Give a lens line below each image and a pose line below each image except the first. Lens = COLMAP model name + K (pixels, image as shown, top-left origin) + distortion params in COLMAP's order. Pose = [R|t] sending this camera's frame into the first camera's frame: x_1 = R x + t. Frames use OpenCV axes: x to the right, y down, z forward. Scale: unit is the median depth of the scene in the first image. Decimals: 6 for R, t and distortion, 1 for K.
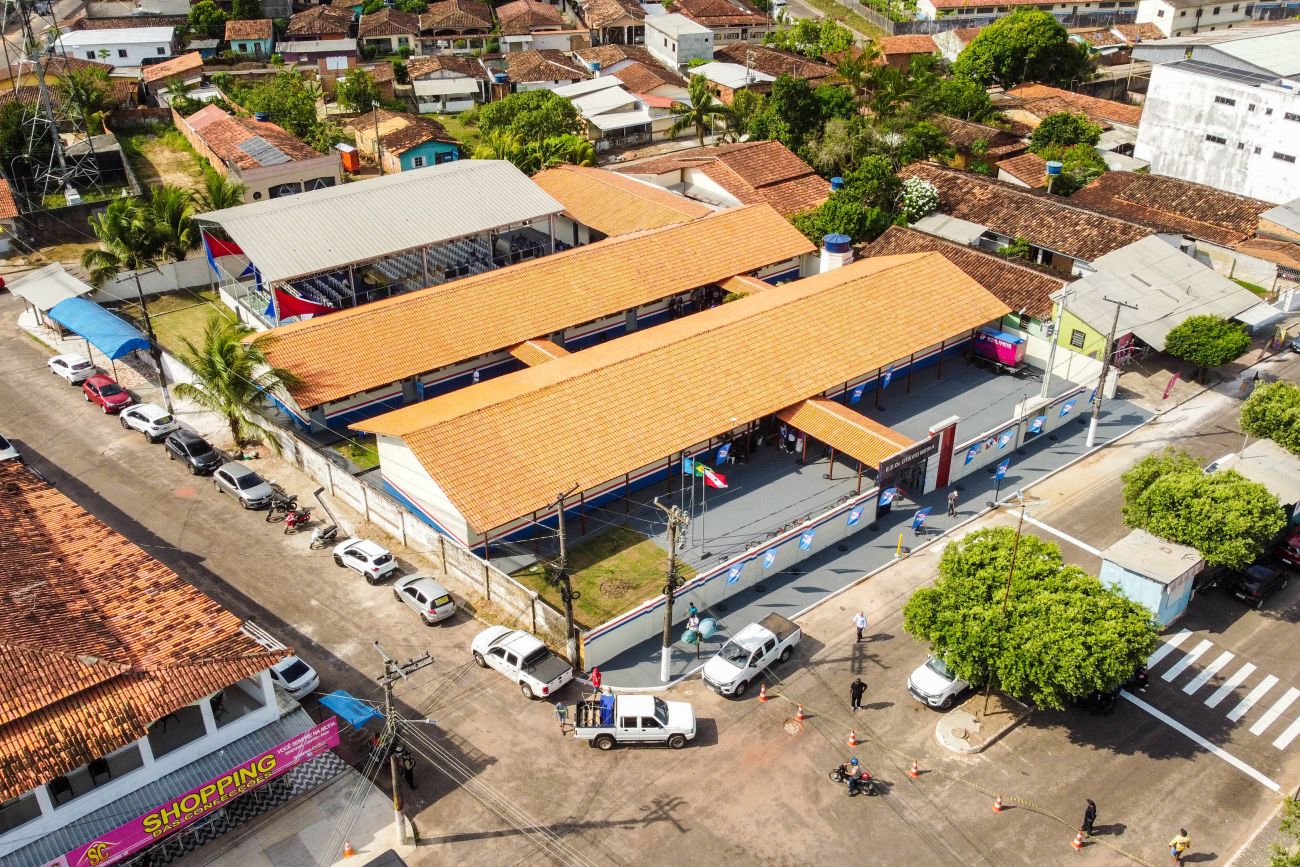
lens RADIAL K [[1161.5, 0, 649.5], [0, 1161.5, 433.3], [0, 0, 1]] dist [0.005822, -0.017579]
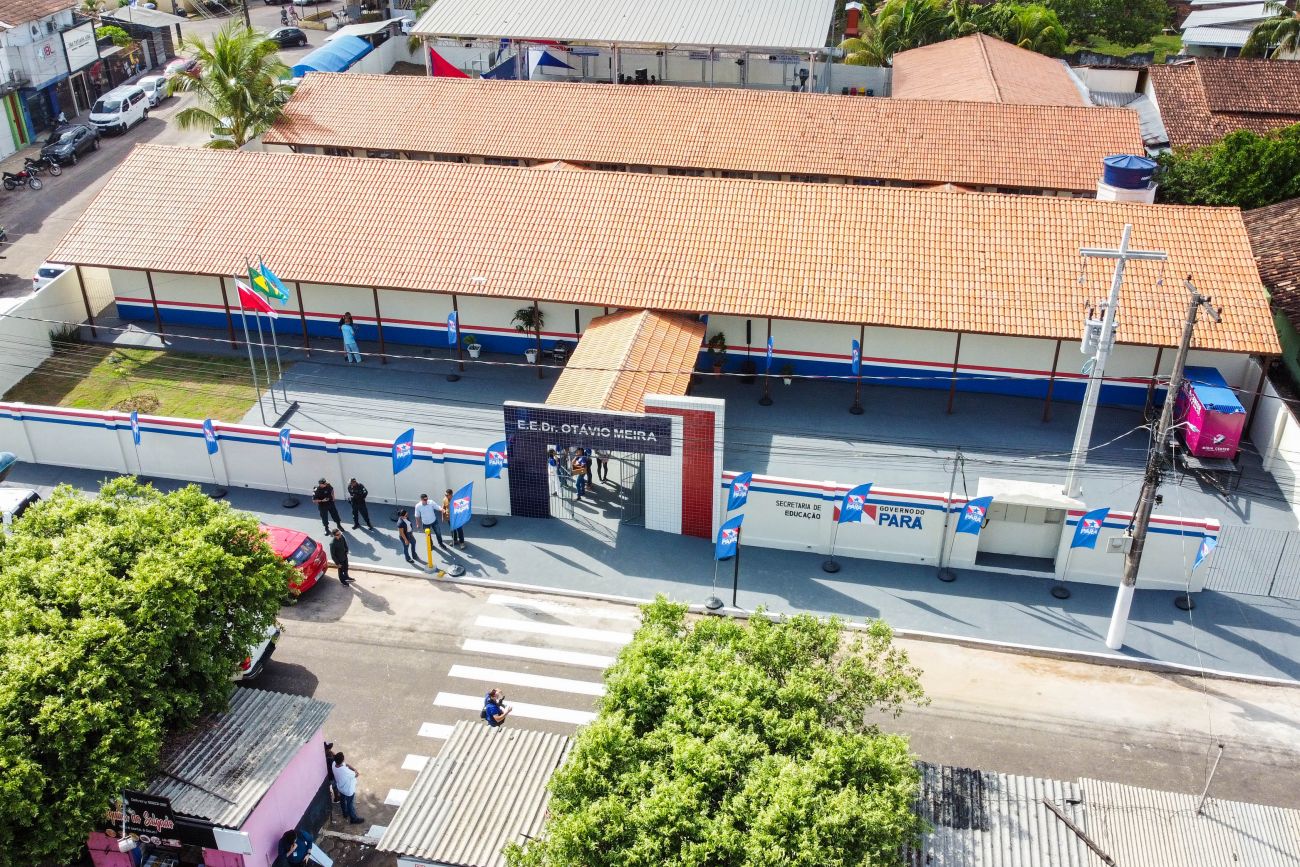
lens RADIAL K [[1161.5, 0, 651.2], [0, 1161.5, 431.3], [0, 0, 1]] dist [0.005822, -0.017579]
pose [[0.646801, 0.373784, -0.664781, 0.441260], [-0.379191, 0.913900, 0.144920, -0.047856], [0.661712, 0.158345, 0.732846, 0.489369]]
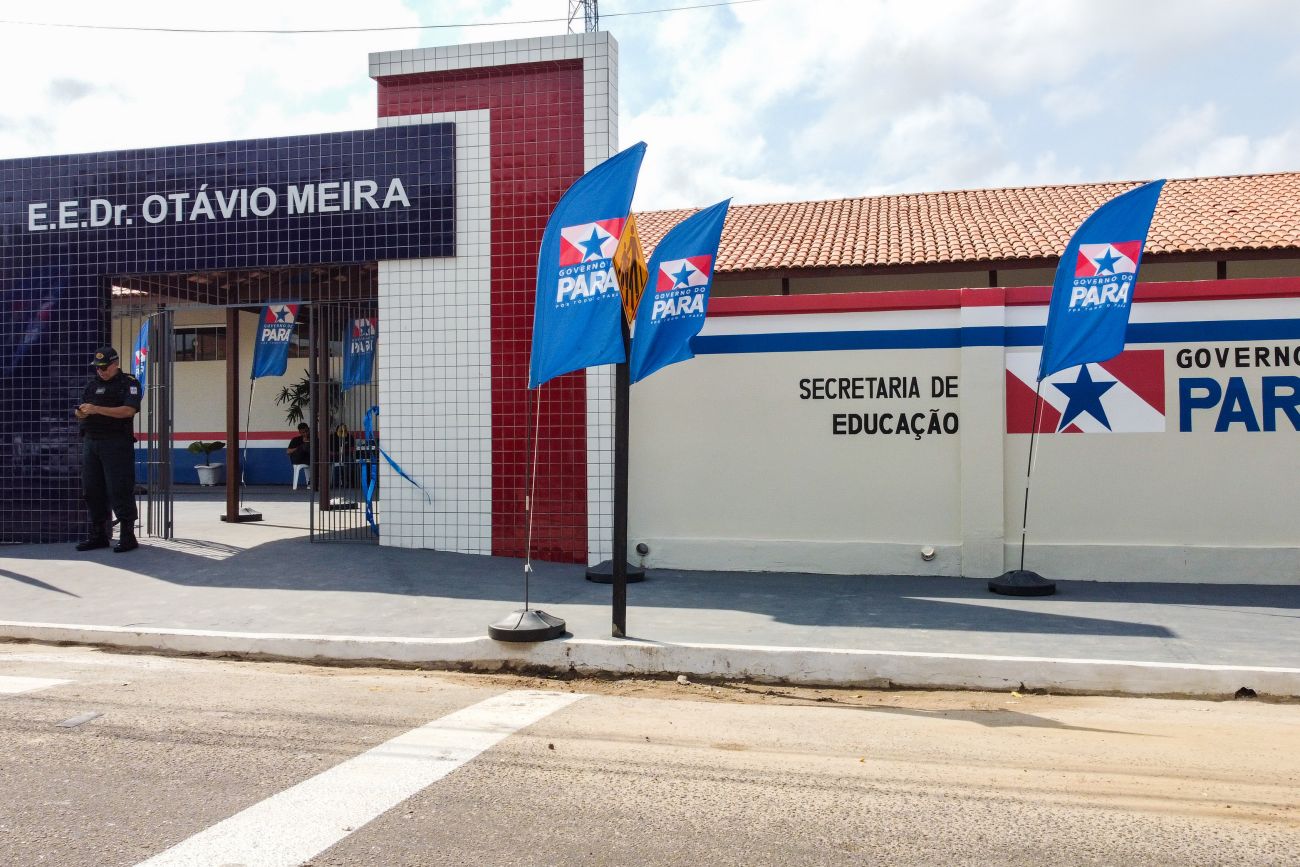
lens RADIAL K [[1161.5, 0, 648.7], [0, 1161.5, 431.9], [0, 0, 1]] dist [0.005822, -0.017579]
pose [[0.612806, -0.007135, -0.790201, 0.300072], [-0.390955, 0.866272, -0.311010, 0.058322], [0.686749, 0.499522, 0.528067, 0.736437]]
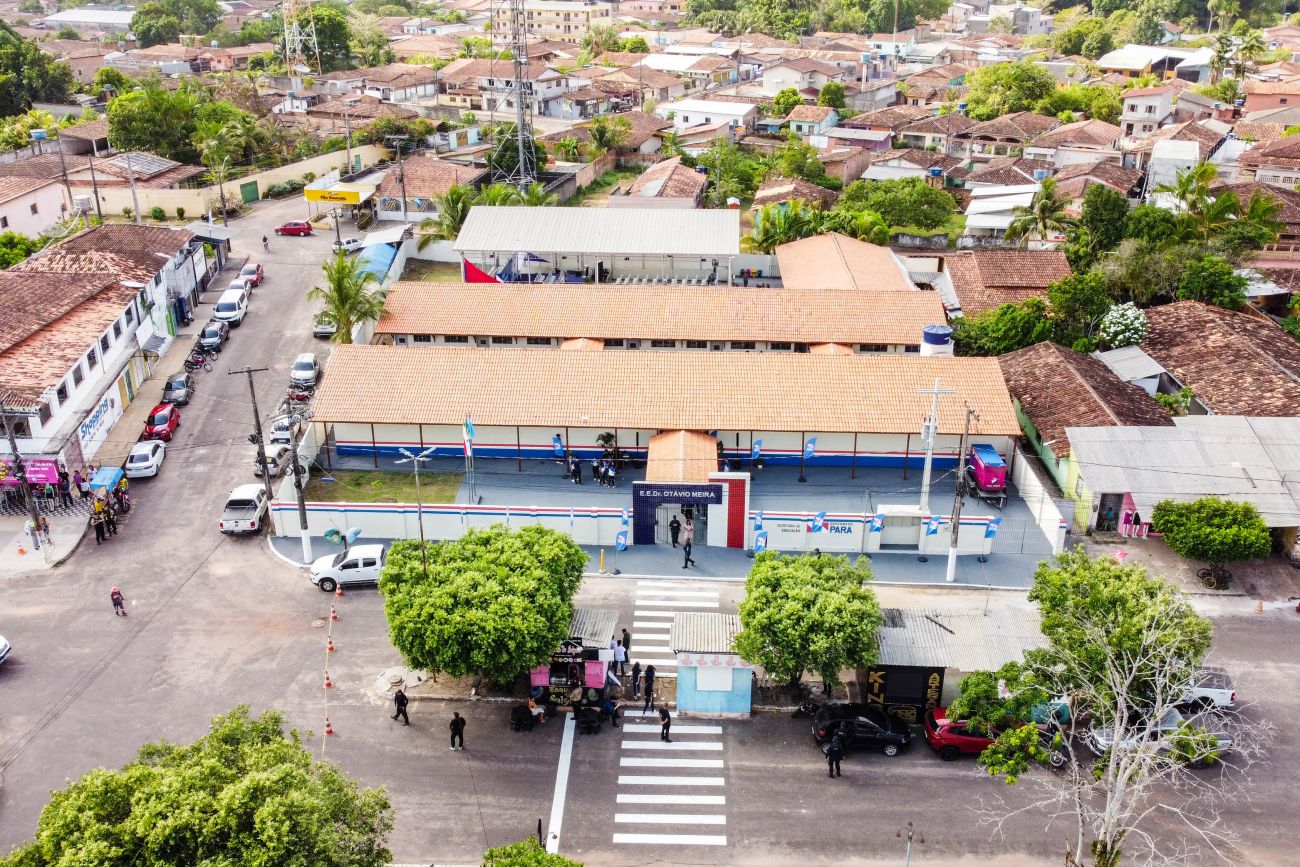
lens RADIAL K [[1161.5, 0, 650.4], [0, 1161.5, 431.3], [0, 0, 1]] dist [0.005822, -0.017579]
pose [[0.748970, 0.265109, -0.607257, 0.596029], [-0.331523, 0.943442, 0.002987, -0.018196], [0.573704, 0.199082, 0.794500, 0.152805]]
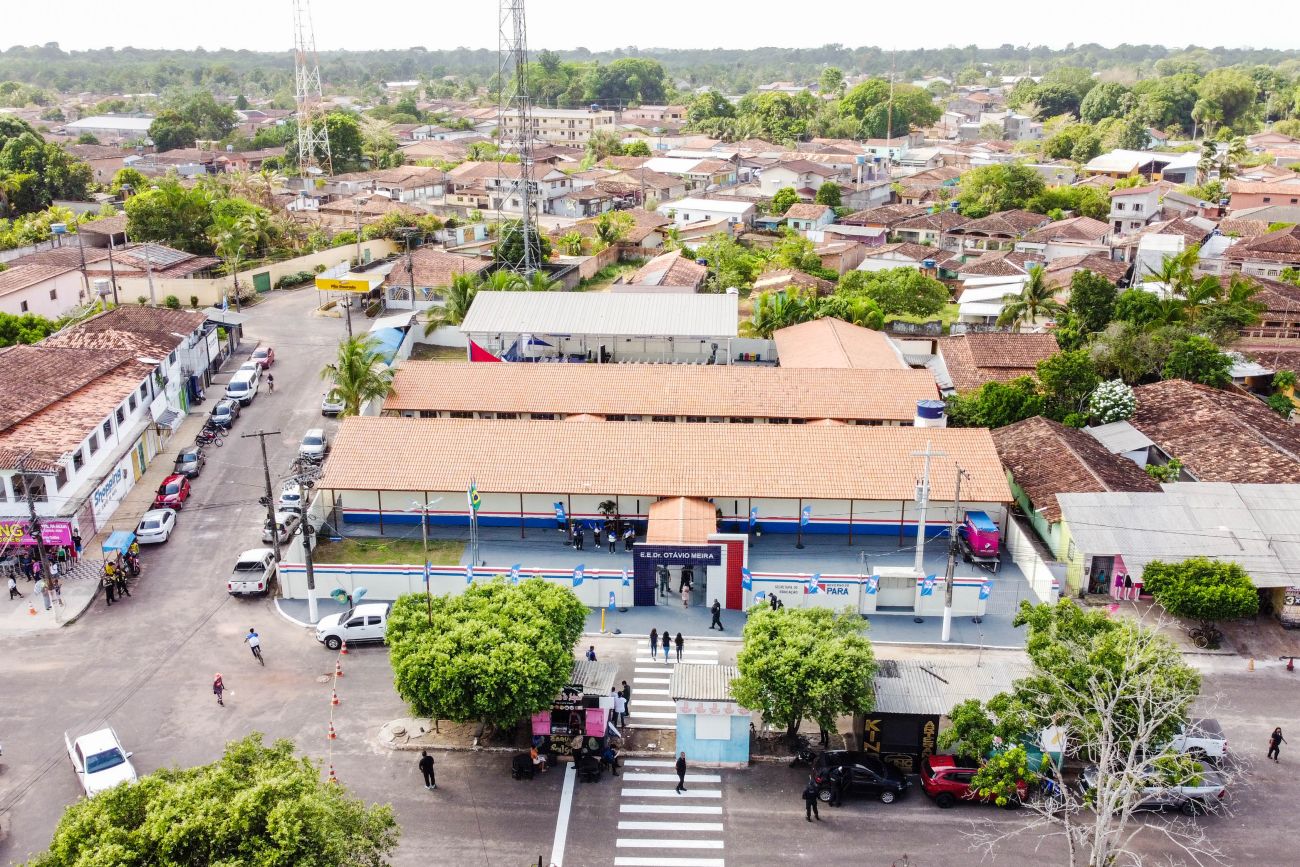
lens RADIAL K [[1161.5, 0, 650.4], [0, 1161.5, 433.2], [0, 0, 1]] dist [0.005822, -0.017579]
pose [[0.747758, 0.212323, -0.629109, 0.615931], [-0.332640, 0.939806, -0.078194, 0.006172], [0.574638, 0.267737, 0.773374, 0.142605]]
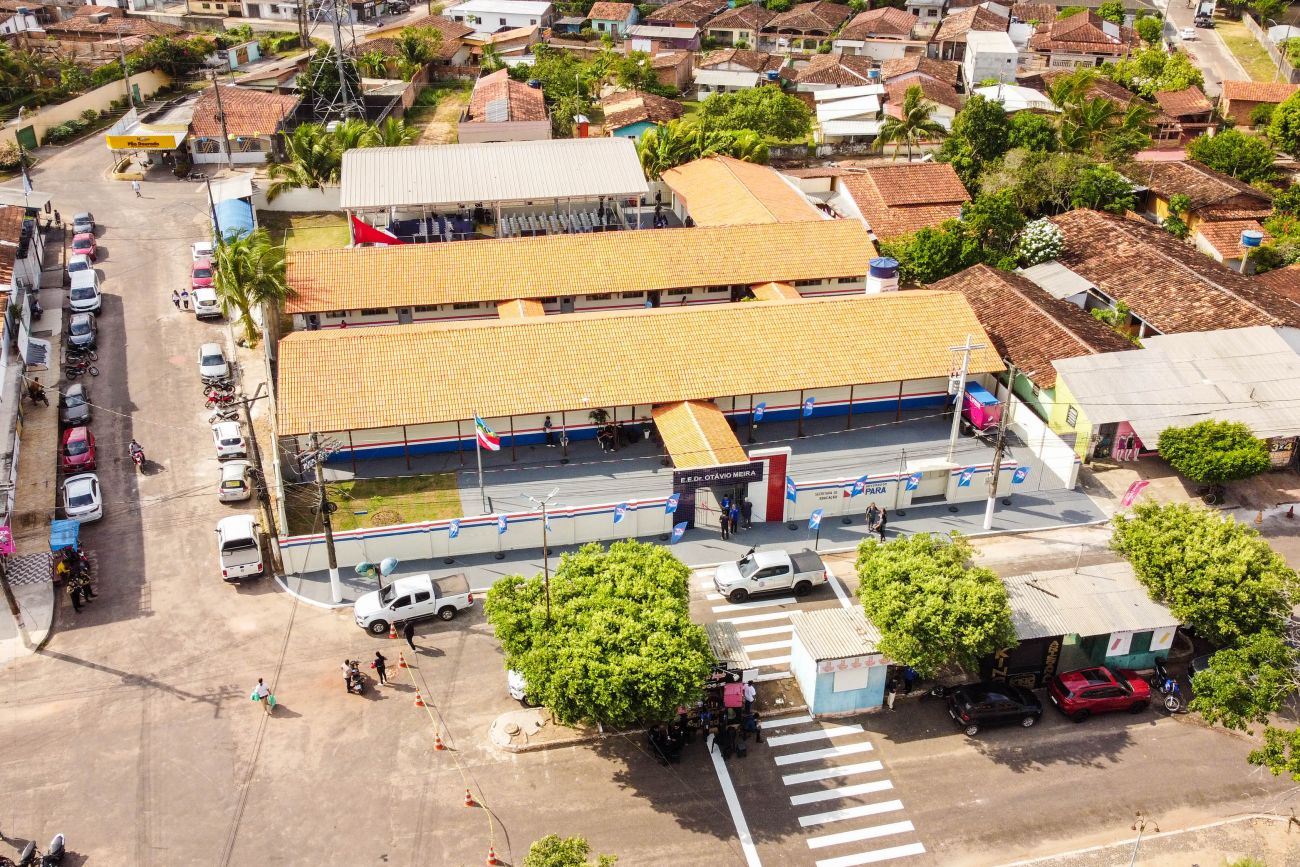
lens RADIAL K [[1161.5, 0, 649.2], [0, 1161.5, 430.2], [0, 0, 1]] dist [0.005822, -0.017579]
pose [[0.887801, 0.228407, -0.399548, 0.412555], [-0.233689, 0.971638, 0.036191, -0.027680], [0.396483, 0.061239, 0.915997, 0.082174]]
